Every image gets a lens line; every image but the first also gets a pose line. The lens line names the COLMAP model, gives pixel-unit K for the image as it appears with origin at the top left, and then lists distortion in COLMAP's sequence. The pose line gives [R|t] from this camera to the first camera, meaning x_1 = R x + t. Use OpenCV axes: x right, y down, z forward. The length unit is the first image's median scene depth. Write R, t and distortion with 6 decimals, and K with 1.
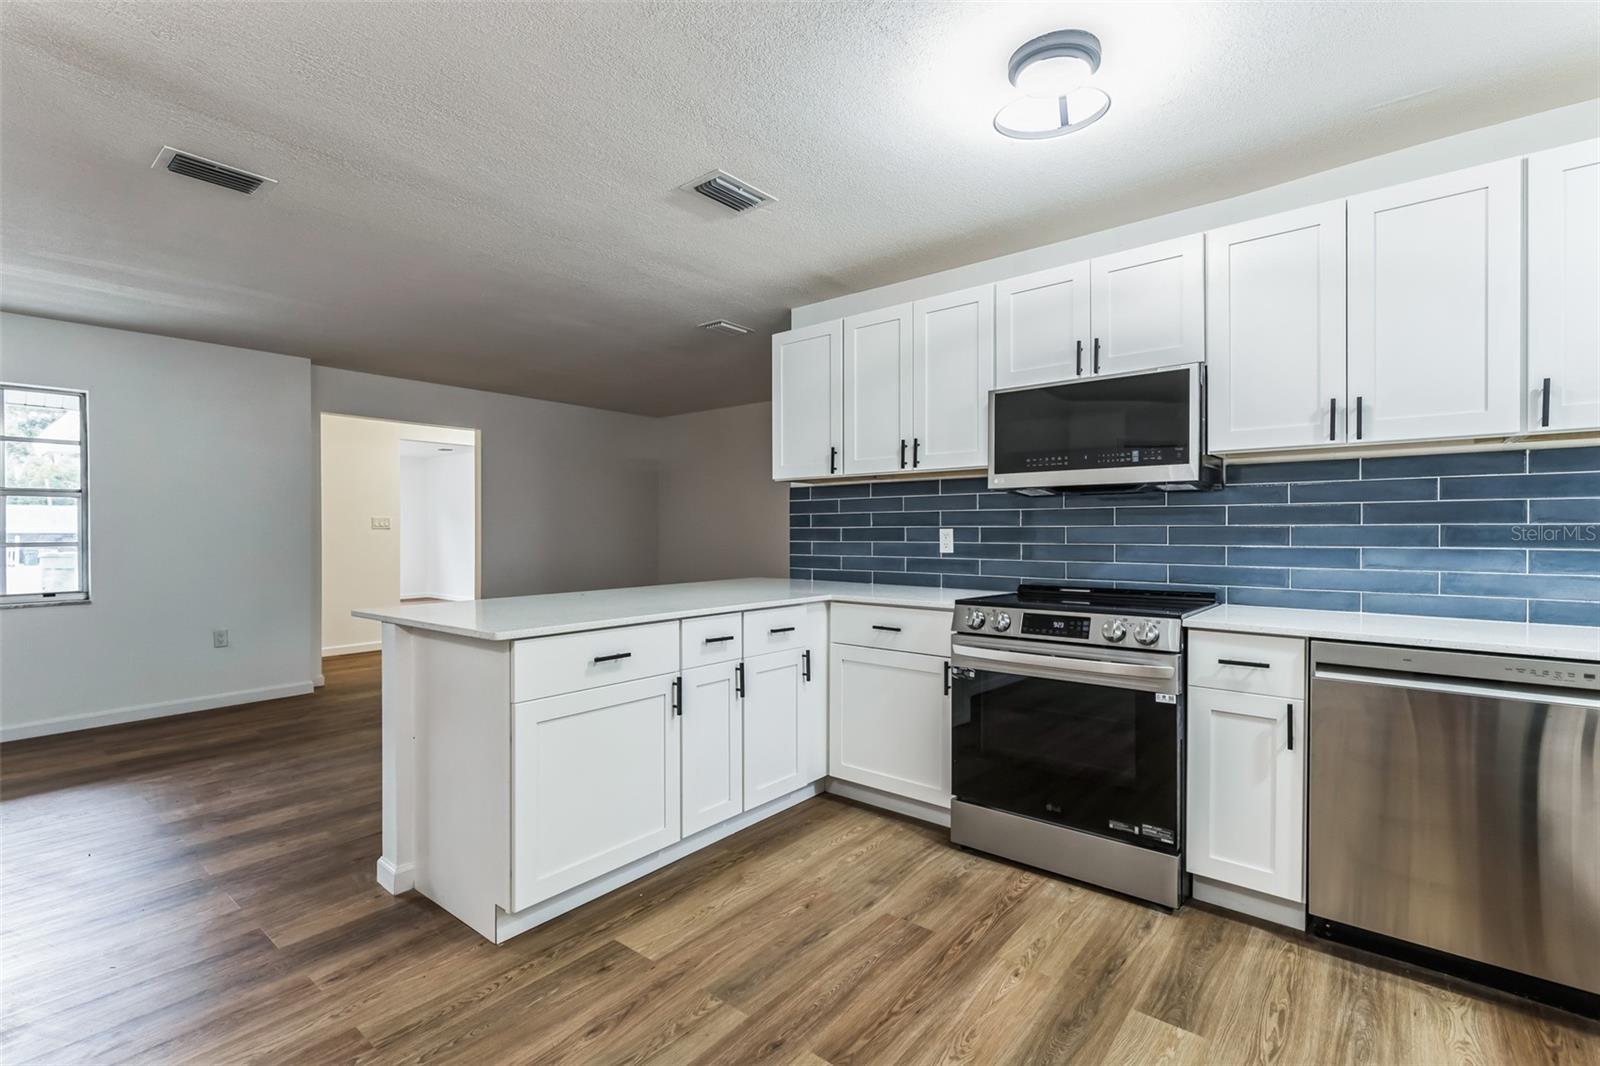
lens RADIAL K [[719.8, 0, 796.5], [0, 719.8, 531.3], [0, 0, 1]] dist [0.002657, -0.000474]
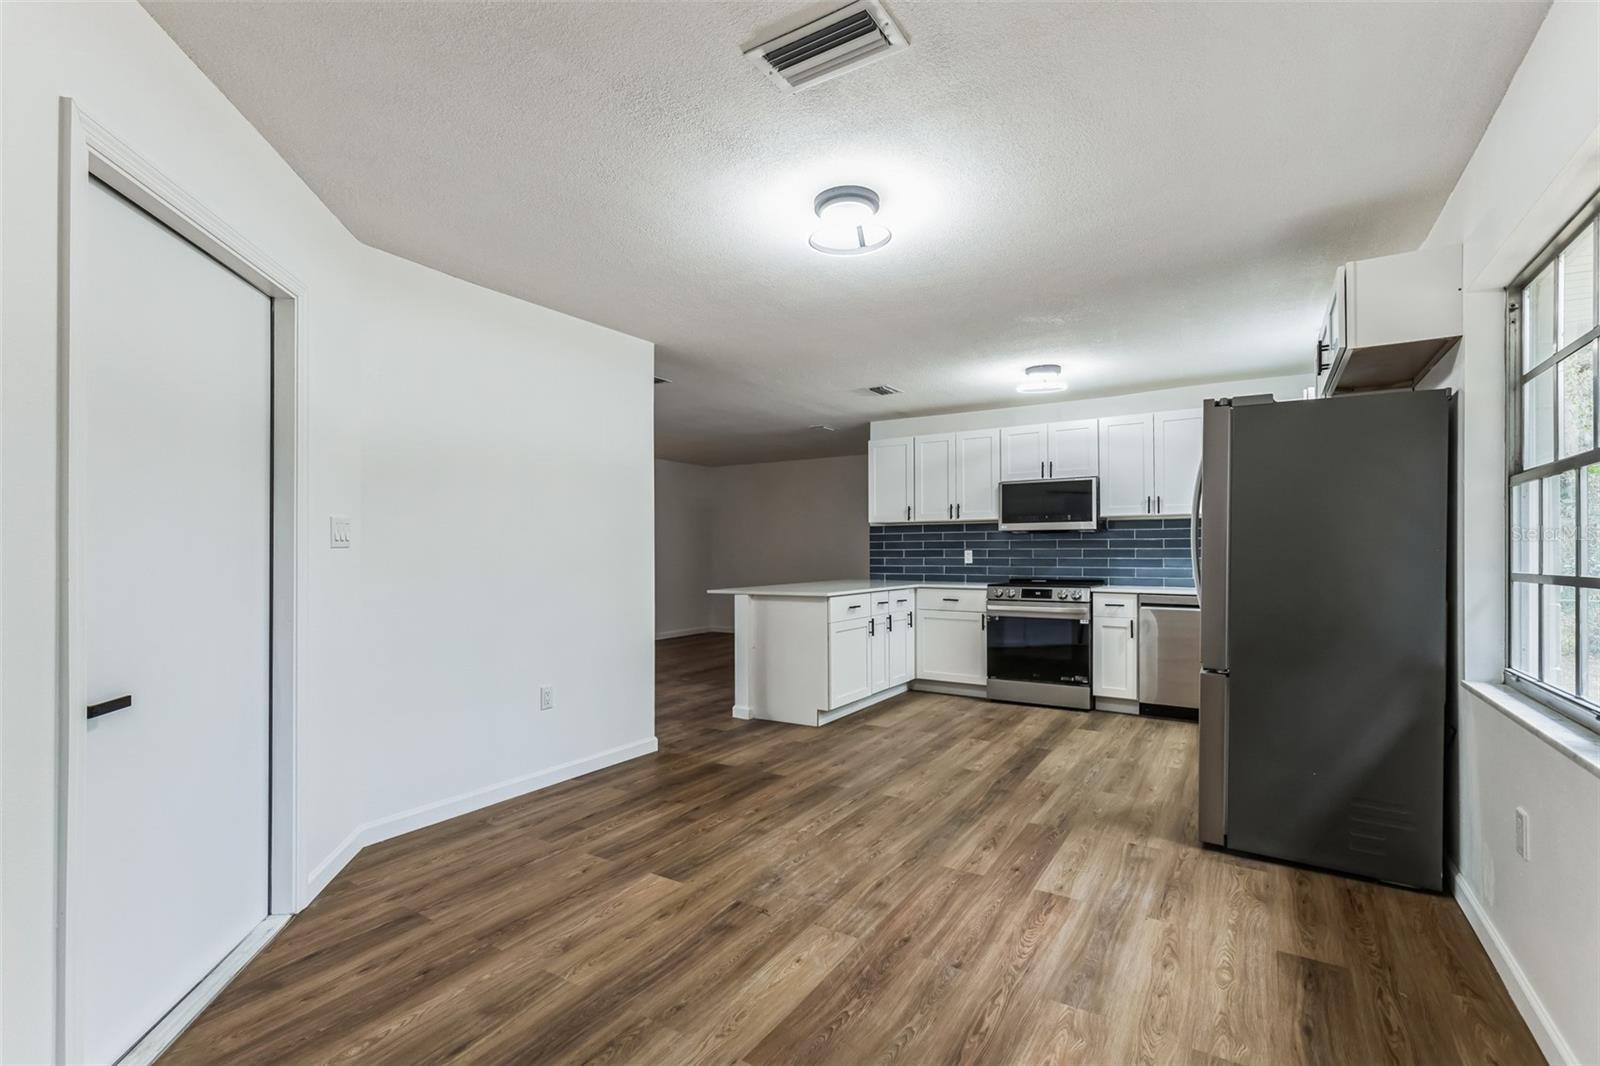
lens RADIAL K [[722.0, 0, 798.8], [0, 722.0, 544.0], [0, 0, 1]] dist [0.001955, -0.000032]
pose [[0.992191, 0.000442, 0.124723, -0.648512], [0.001076, 0.999926, -0.012100, 0.003279], [-0.124719, 0.012139, 0.992118, -1.127340]]
